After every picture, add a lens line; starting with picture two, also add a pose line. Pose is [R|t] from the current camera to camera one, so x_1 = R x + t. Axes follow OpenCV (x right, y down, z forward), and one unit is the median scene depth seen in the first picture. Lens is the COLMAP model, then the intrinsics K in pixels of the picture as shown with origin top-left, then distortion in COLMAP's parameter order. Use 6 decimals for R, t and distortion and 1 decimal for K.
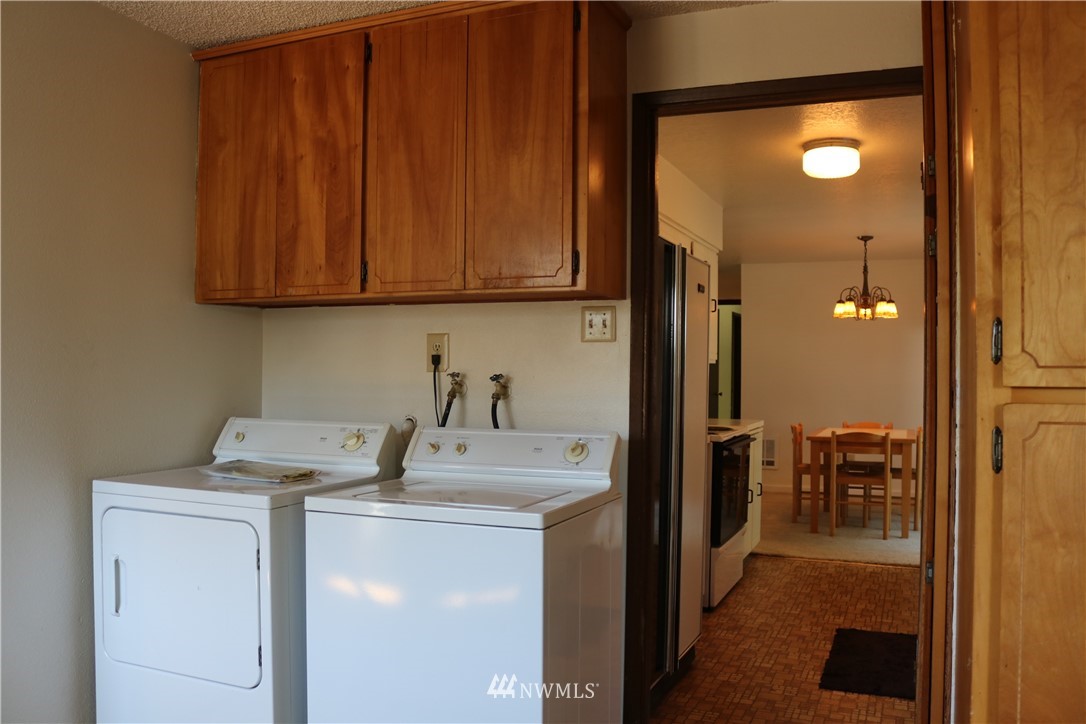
lens RADIAL K [[936.3, 0, 539.9], [0, 936.3, 367.1], [0, 0, 1]] dist [-0.157902, 0.132355]
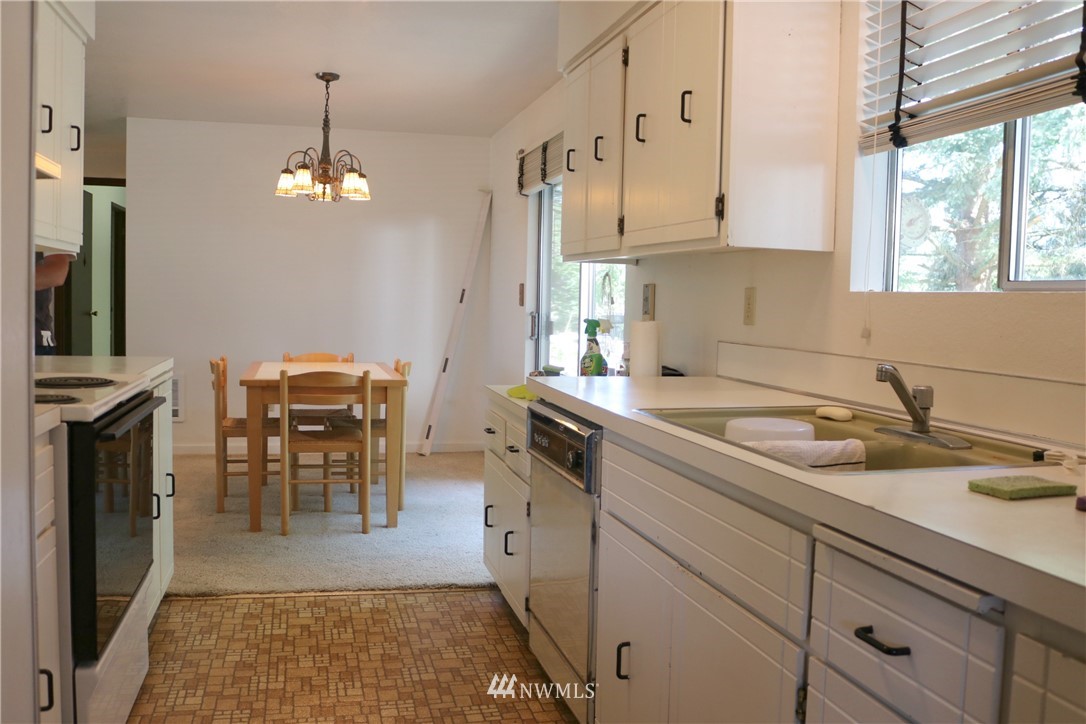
lens RADIAL K [[936.3, 0, 539.9], [0, 936.3, 367.1], [0, 0, 1]] dist [-0.157902, 0.132355]
pose [[0.801250, -0.034744, 0.597320, 0.079250], [-0.016377, 0.996665, 0.079940, 0.013368], [-0.598106, -0.073834, 0.798009, 0.382323]]
